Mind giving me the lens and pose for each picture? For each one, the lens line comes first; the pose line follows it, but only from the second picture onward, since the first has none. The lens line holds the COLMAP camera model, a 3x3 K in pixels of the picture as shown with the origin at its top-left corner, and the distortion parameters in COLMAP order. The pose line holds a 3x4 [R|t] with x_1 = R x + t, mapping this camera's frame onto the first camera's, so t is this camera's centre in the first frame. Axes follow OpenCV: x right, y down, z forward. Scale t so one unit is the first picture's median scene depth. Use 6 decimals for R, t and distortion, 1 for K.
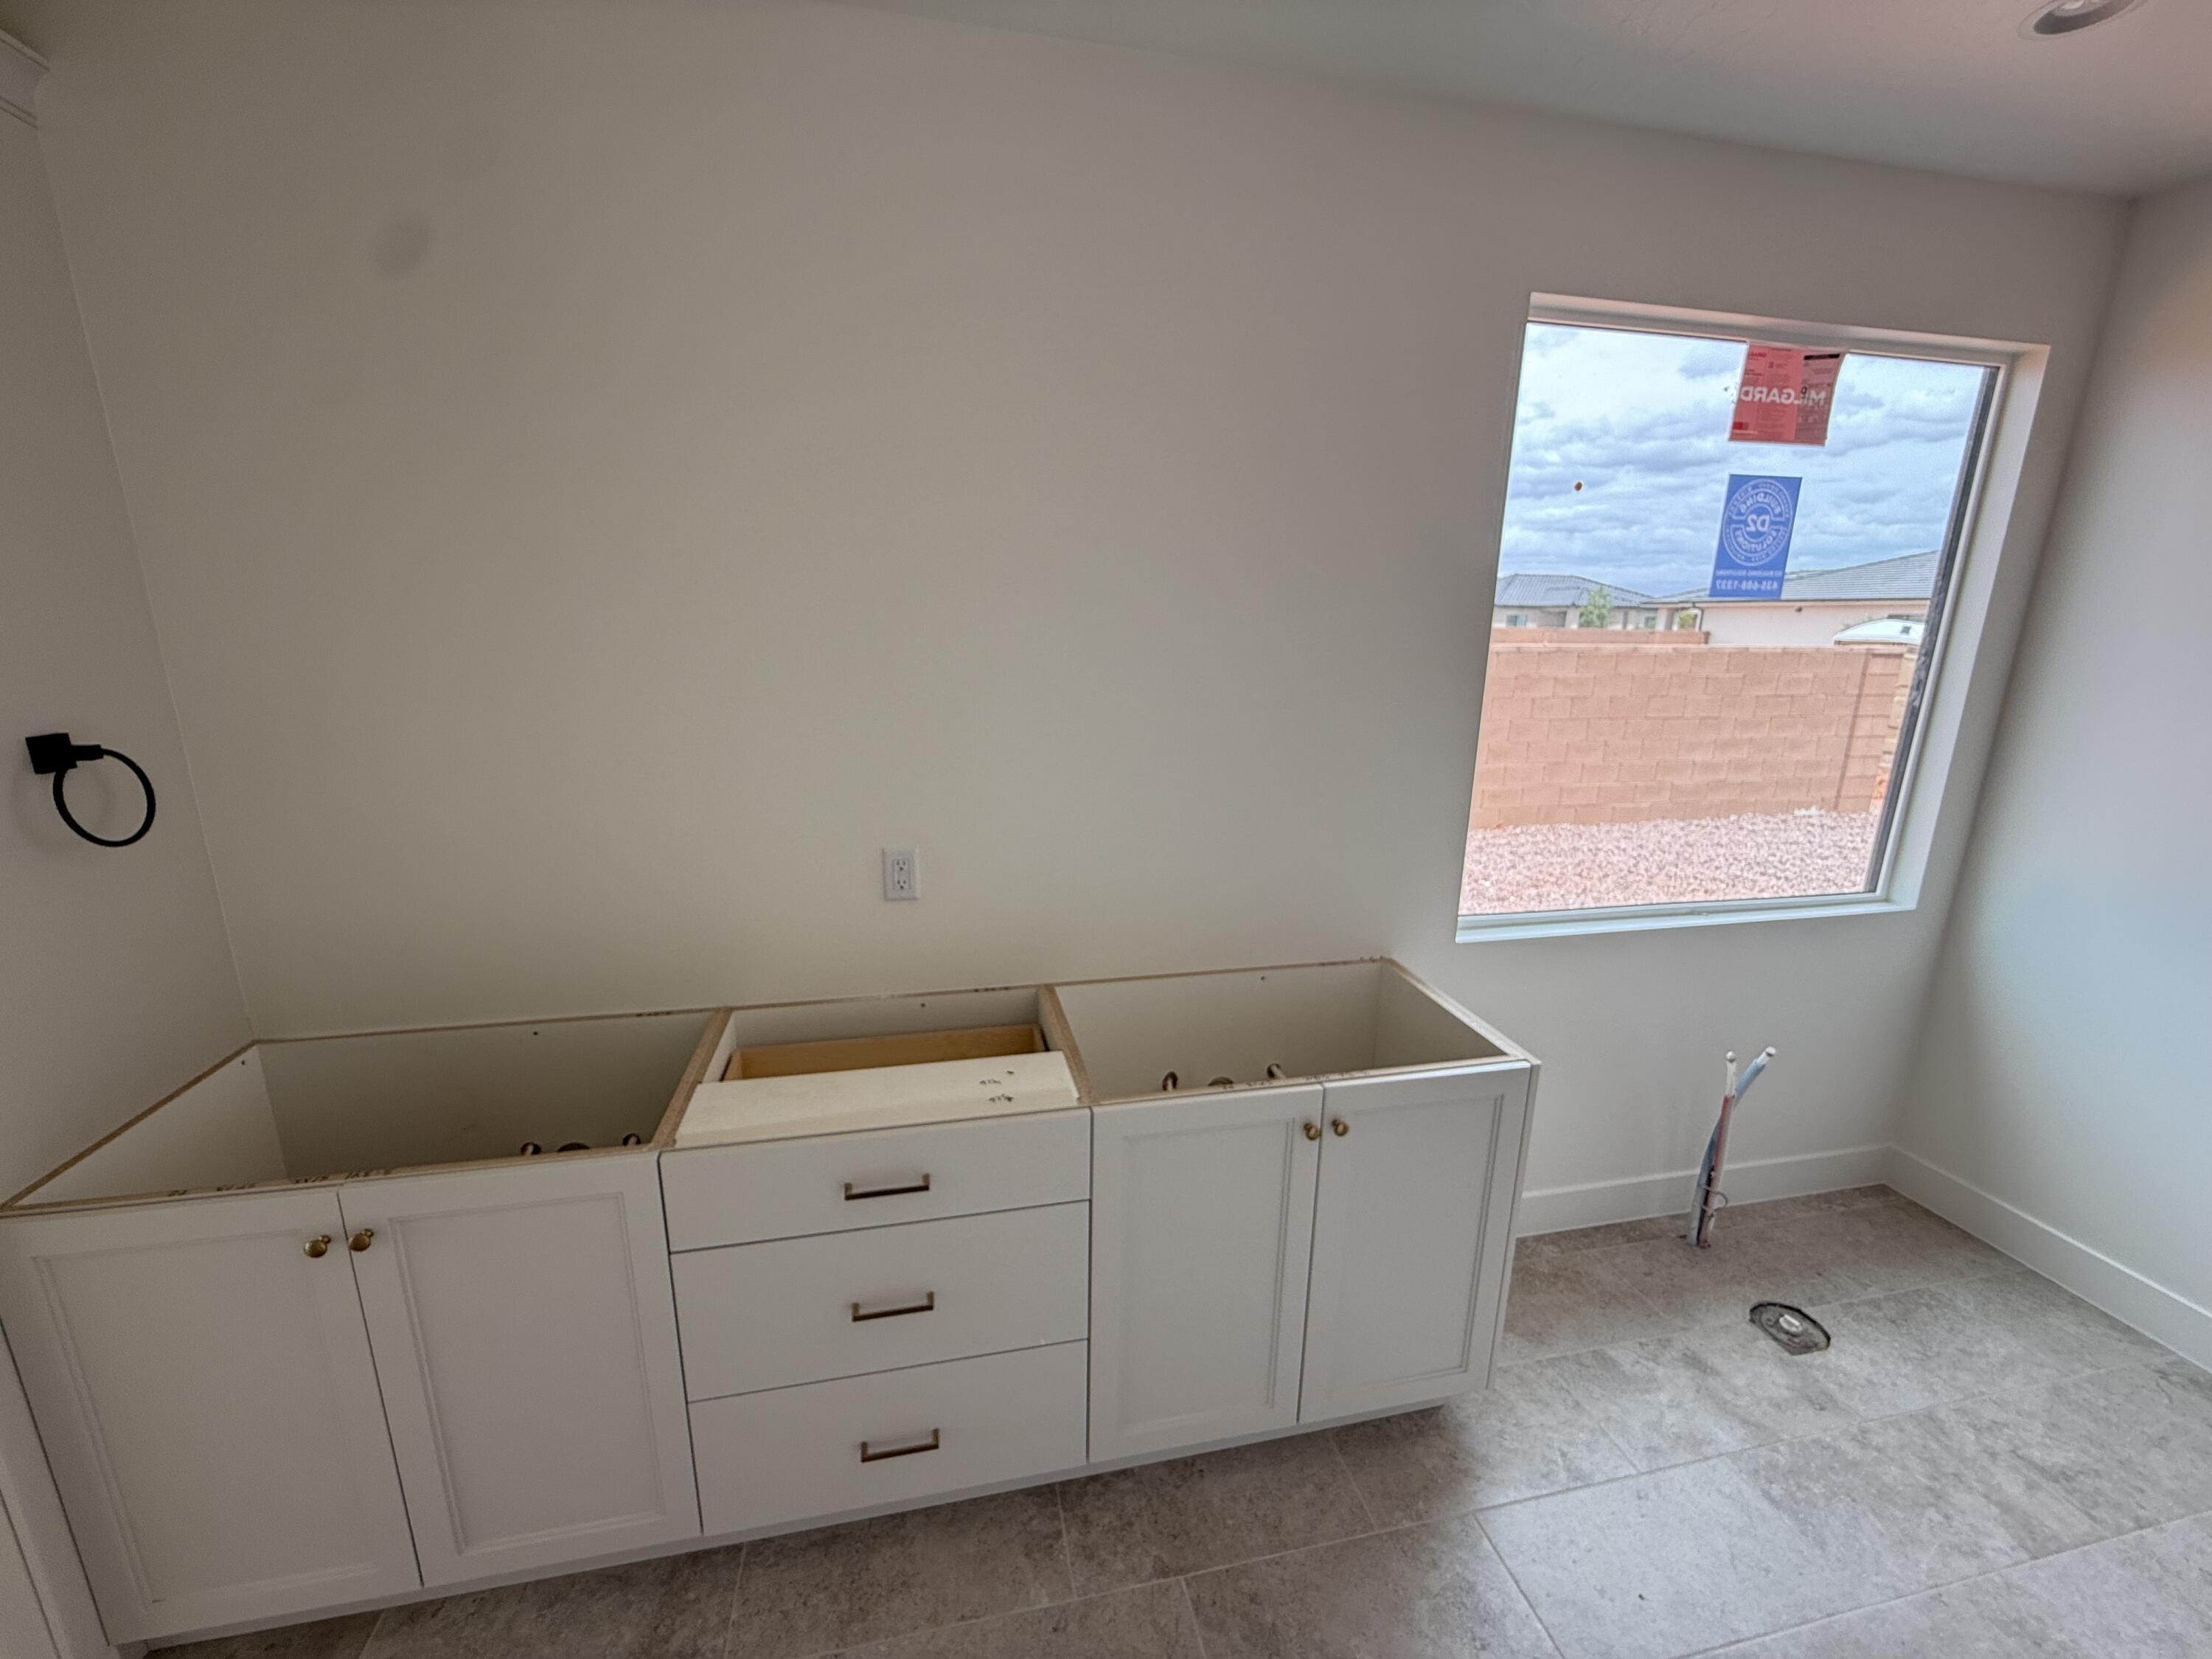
lens RADIAL K [[882.3, 0, 1098.3], [0, 882.3, 833.6], [0, 0, 1]] dist [-0.000425, -0.000005]
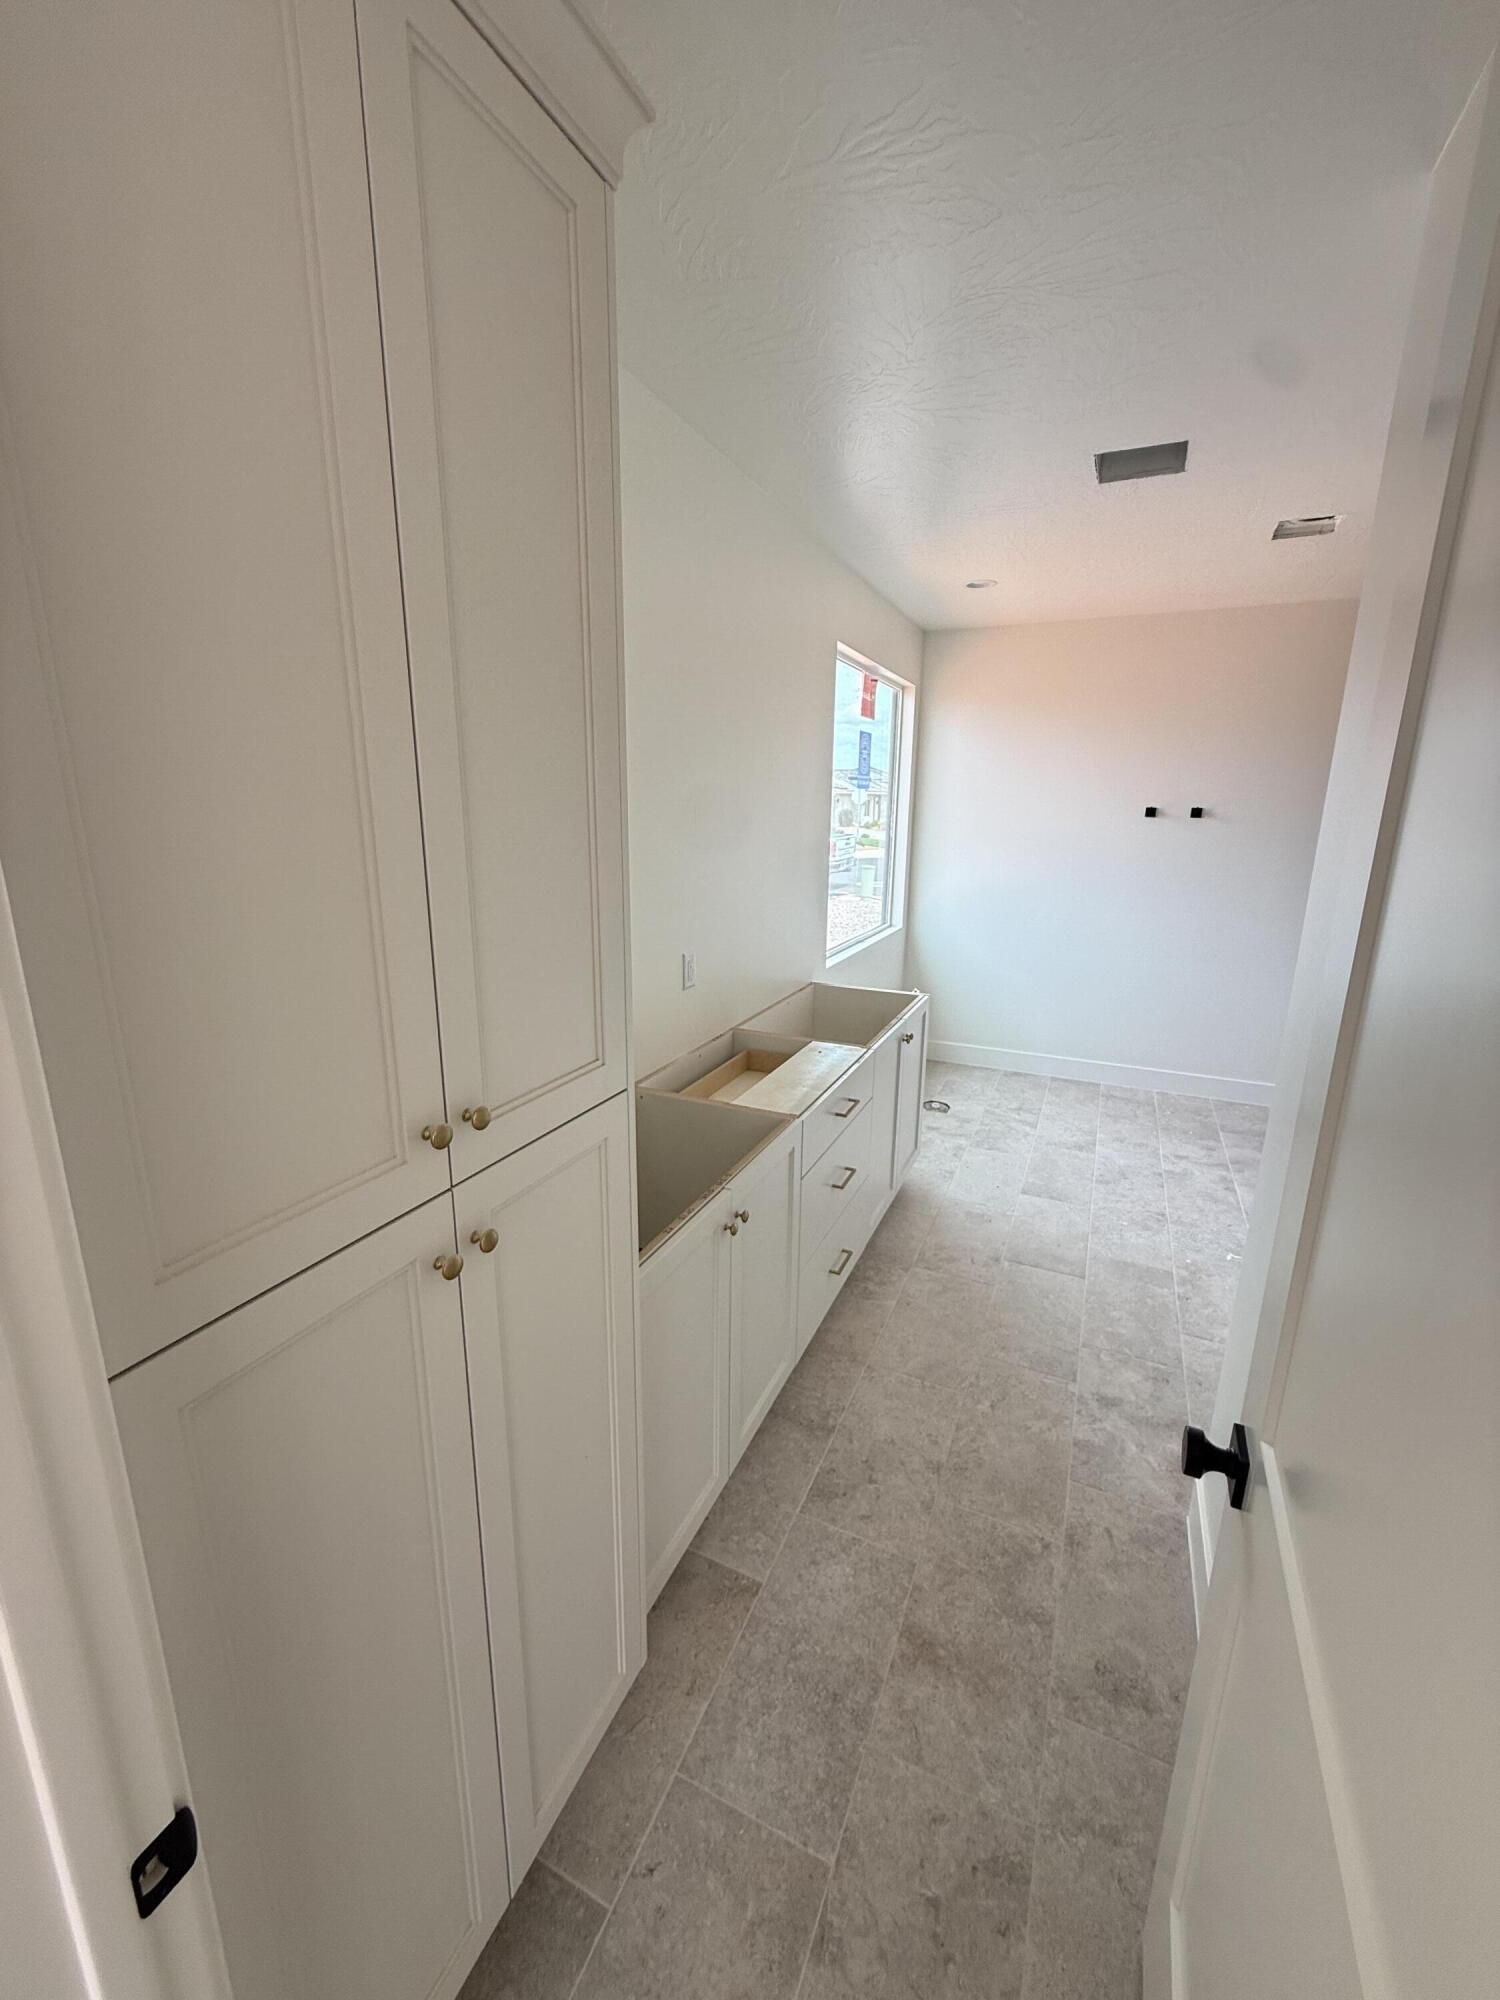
lens RADIAL K [[797.7, 0, 750.0], [0, 797.7, 1000.0], [0, 0, 1]] dist [-0.000425, -0.000005]
pose [[0.593874, -0.197175, 0.780023, -1.071955], [0.185050, 0.976987, 0.106075, -0.024185], [-0.782988, 0.081348, 0.616694, 0.072337]]
